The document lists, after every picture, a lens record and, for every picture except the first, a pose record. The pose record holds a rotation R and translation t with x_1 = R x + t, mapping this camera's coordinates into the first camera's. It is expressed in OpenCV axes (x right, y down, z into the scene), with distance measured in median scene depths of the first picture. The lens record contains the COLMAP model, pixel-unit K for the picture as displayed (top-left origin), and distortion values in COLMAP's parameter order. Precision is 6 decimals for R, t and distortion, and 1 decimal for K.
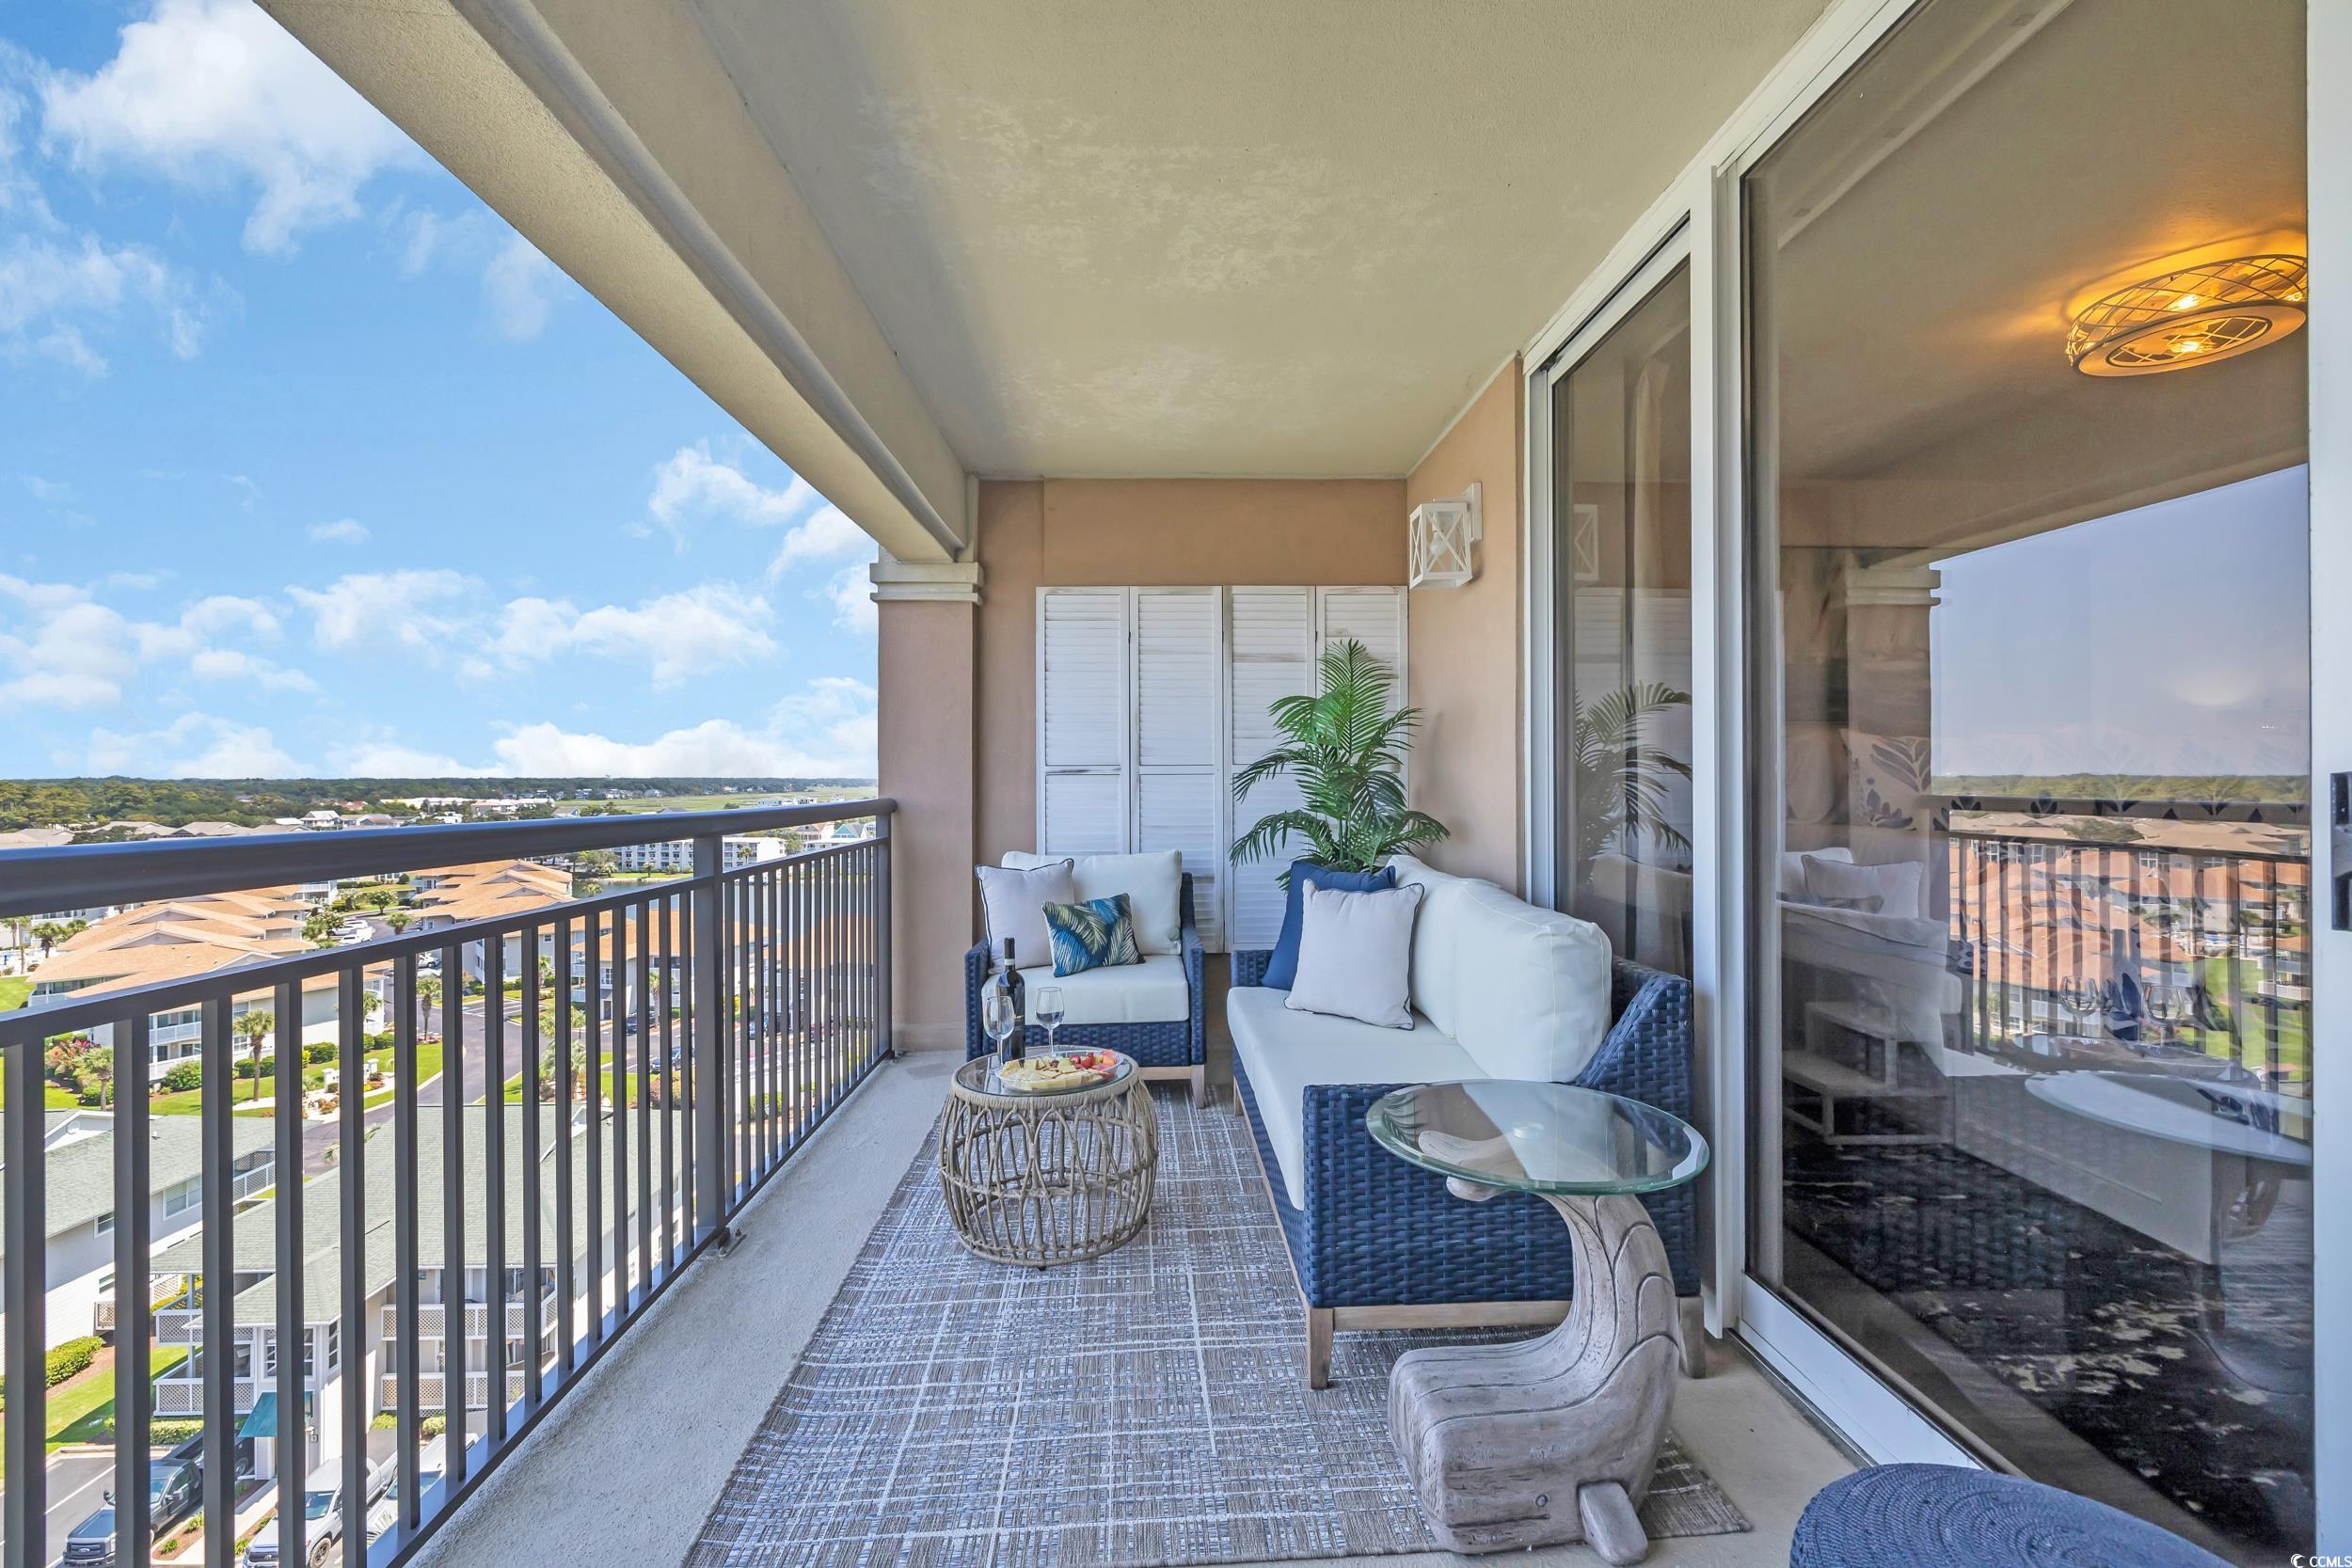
lens RADIAL K [[975.1, 0, 1169.6], [0, 975.1, 777.0], [0, 0, 1]] dist [0.004735, -0.000675]
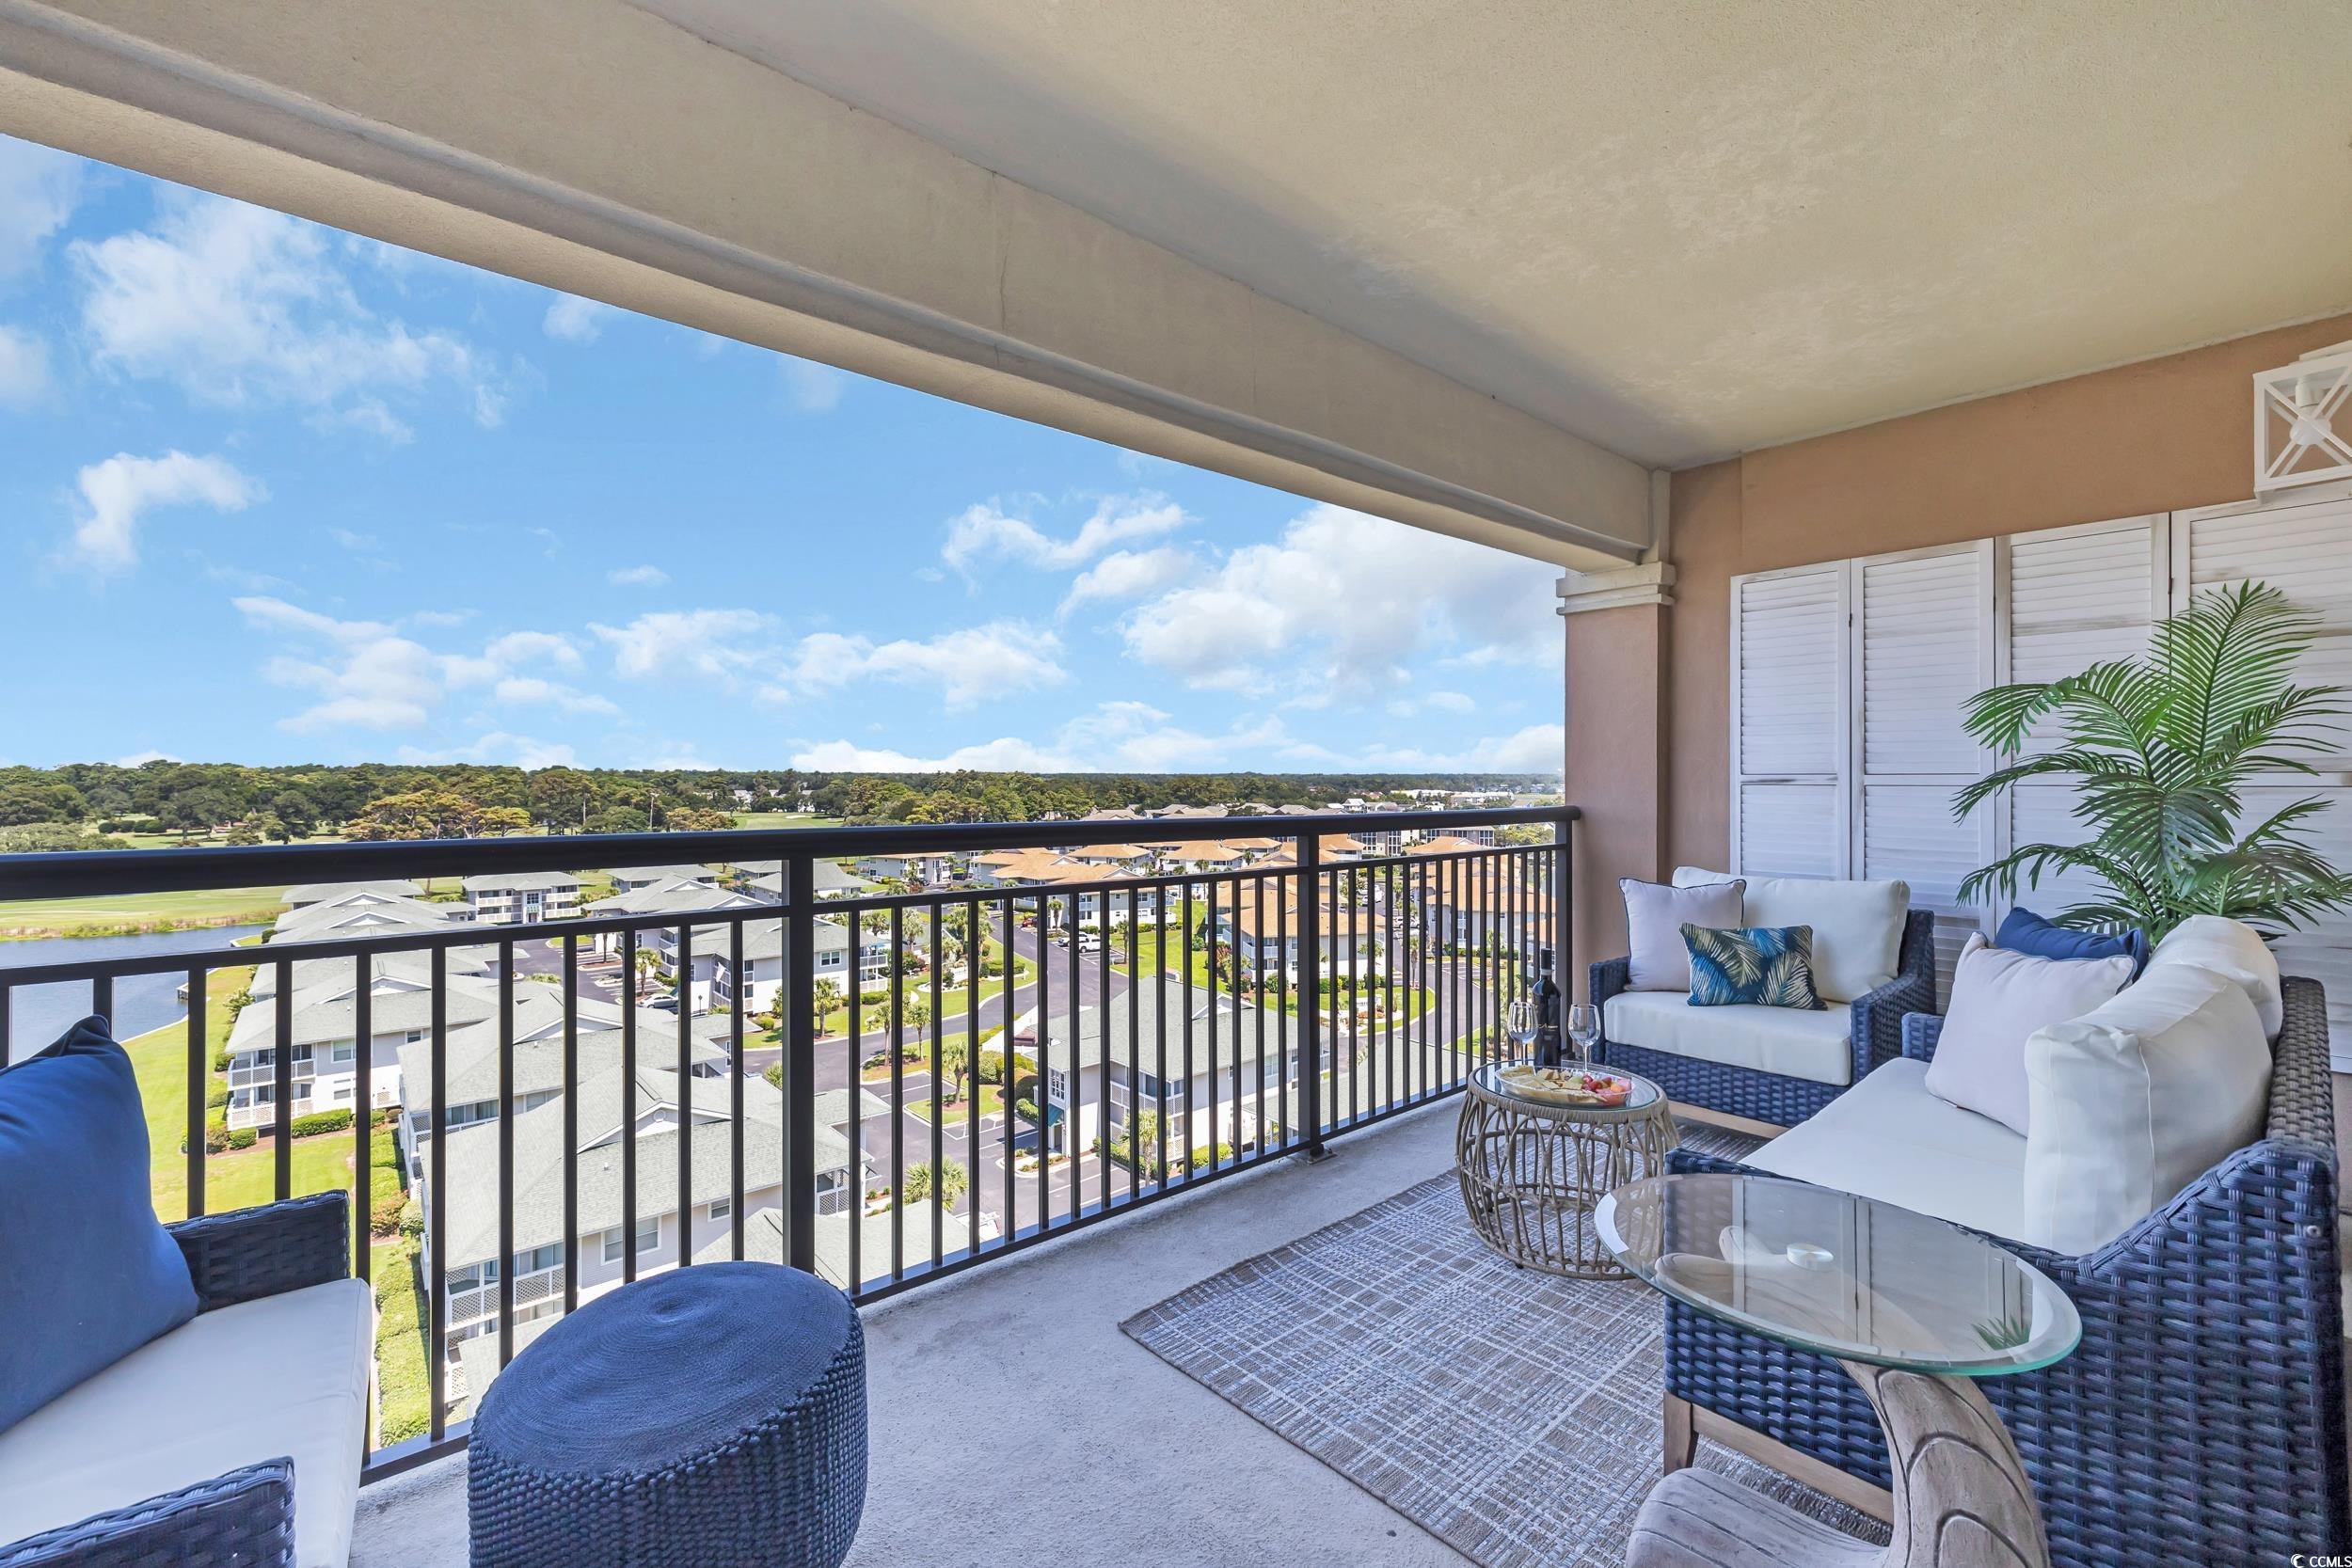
lens RADIAL K [[975.1, 0, 1193.8], [0, 975.1, 779.0], [0, 0, 1]] dist [0.004735, -0.000675]
pose [[0.637624, 0.006474, -0.770320, 0.246965], [-0.001947, 0.999975, 0.006793, -0.012575], [0.770345, -0.002832, 0.637621, 0.038254]]
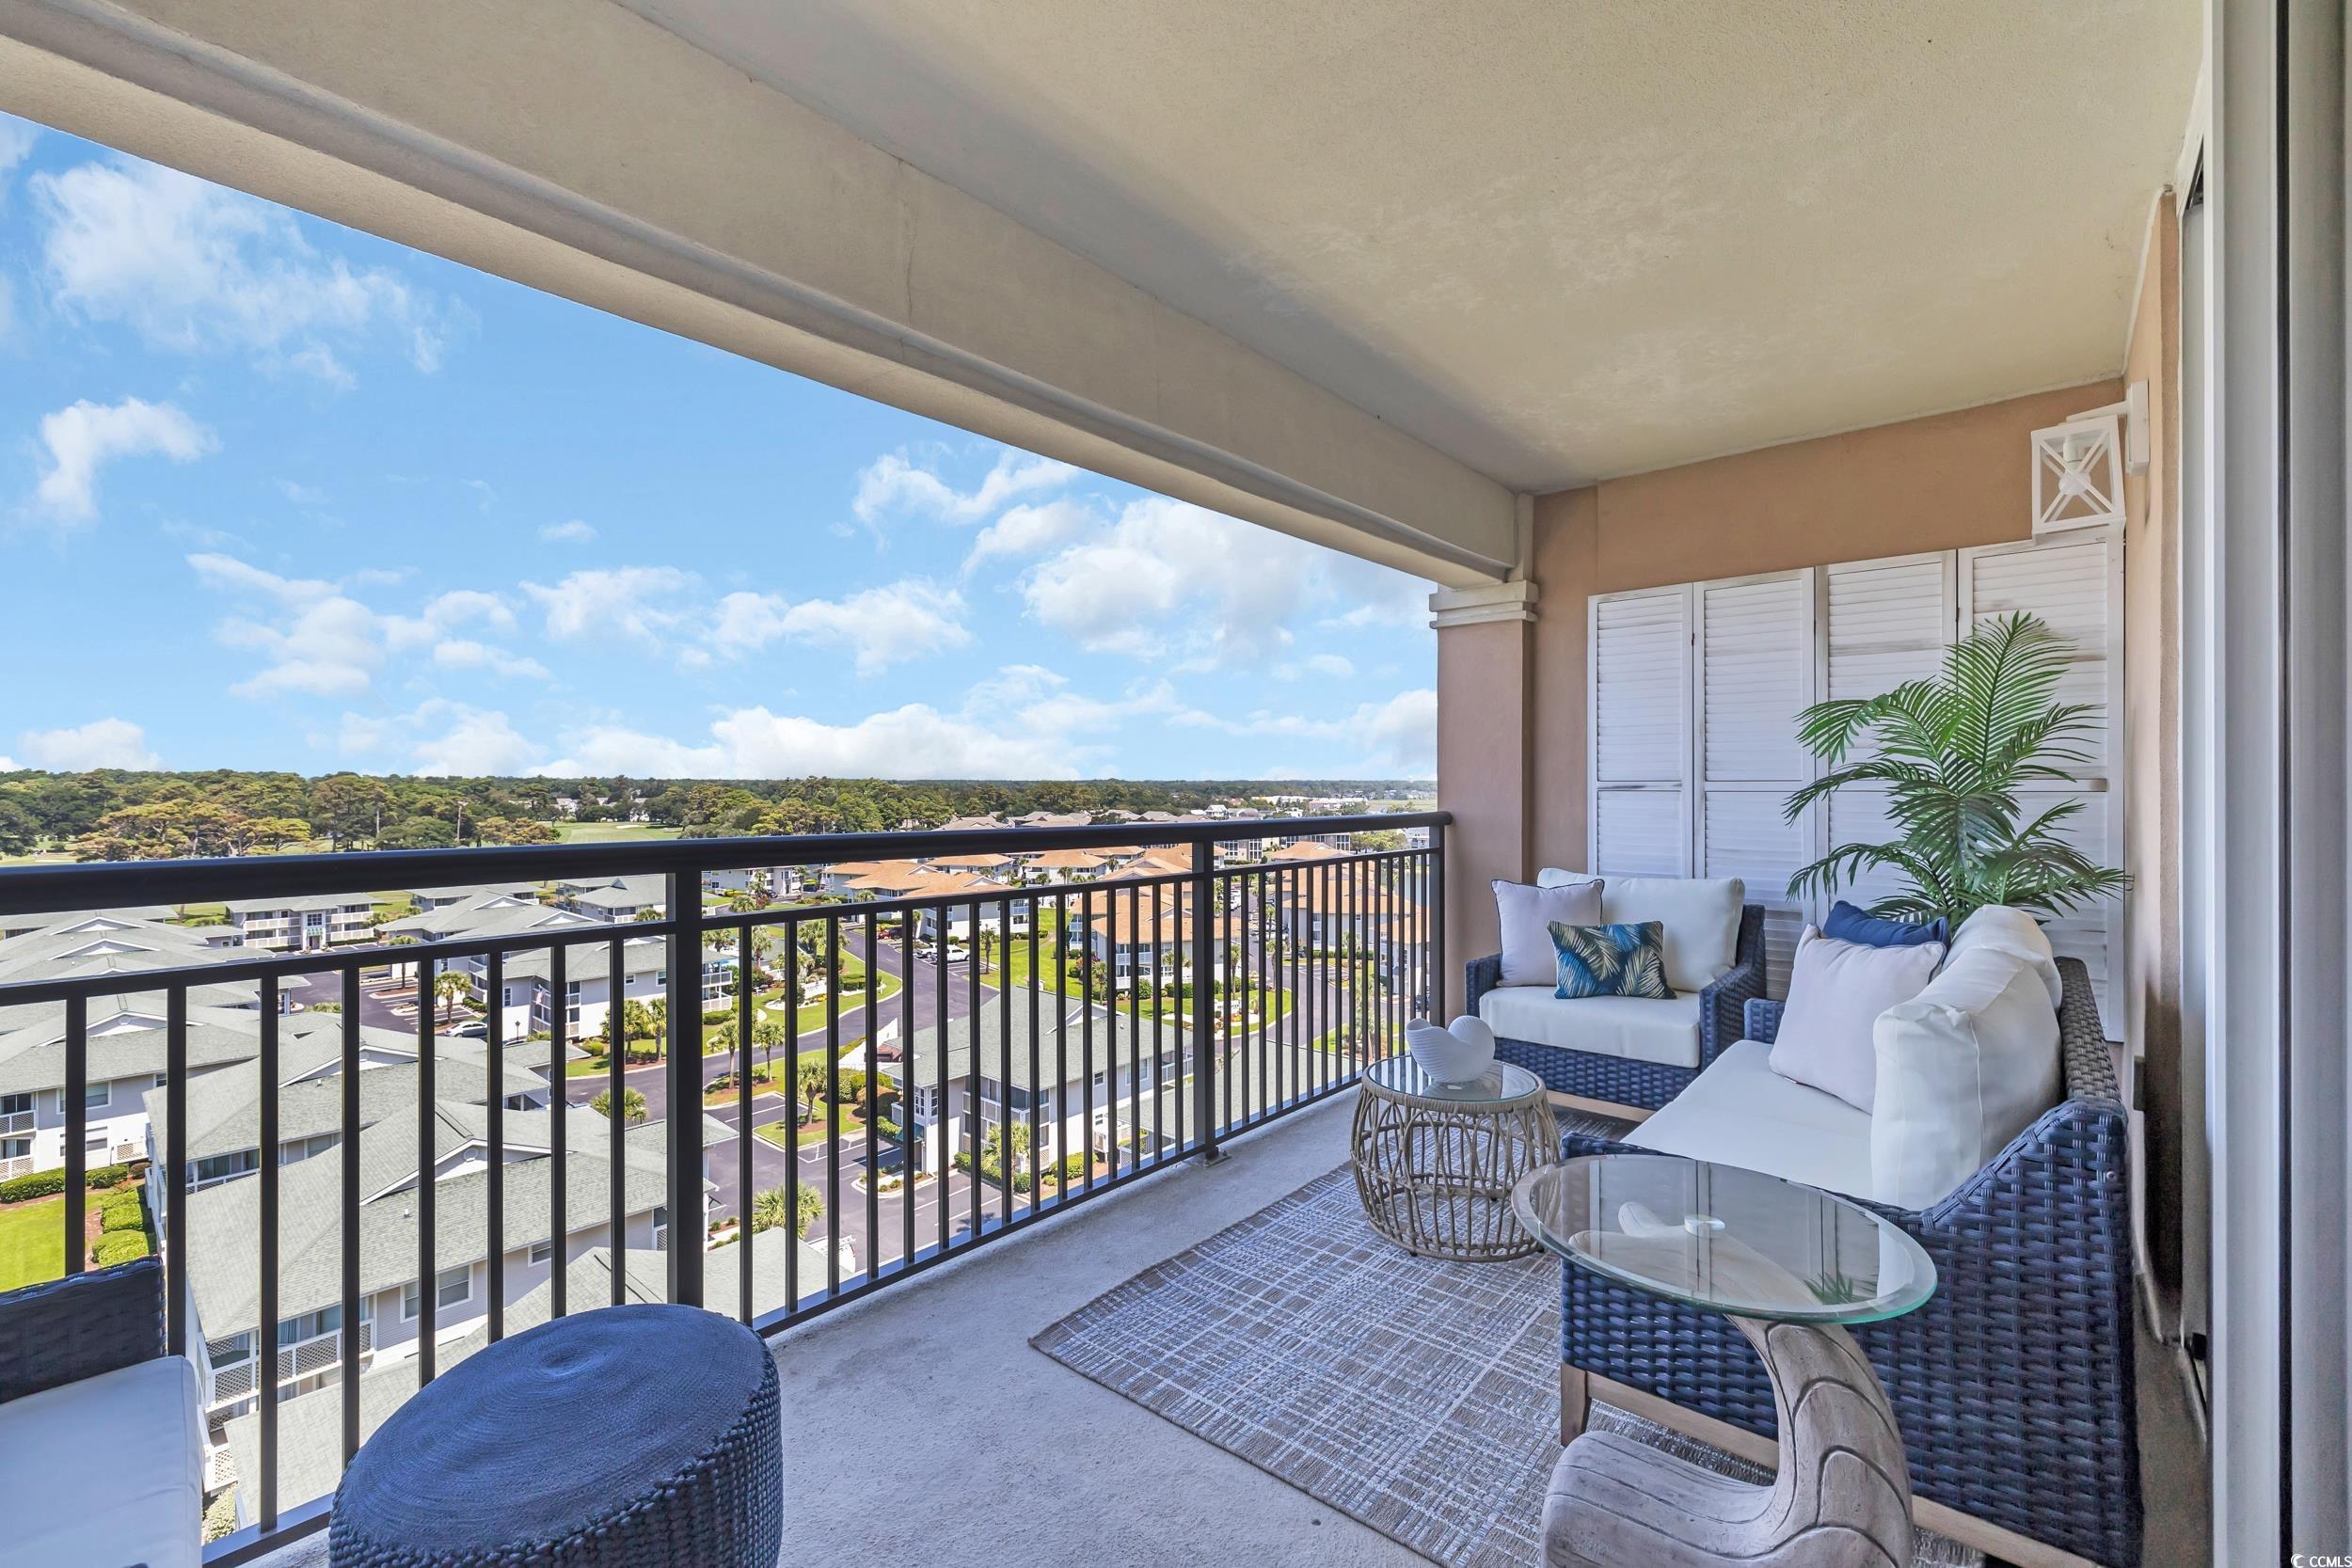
lens RADIAL K [[975.1, 0, 1191.4], [0, 975.1, 785.1], [0, 0, 1]] dist [0.004735, -0.000675]
pose [[0.737246, 0.005301, -0.675604, 0.230417], [-0.001686, 0.999981, 0.006007, -0.012883], [0.675622, -0.003290, 0.737240, 0.019736]]
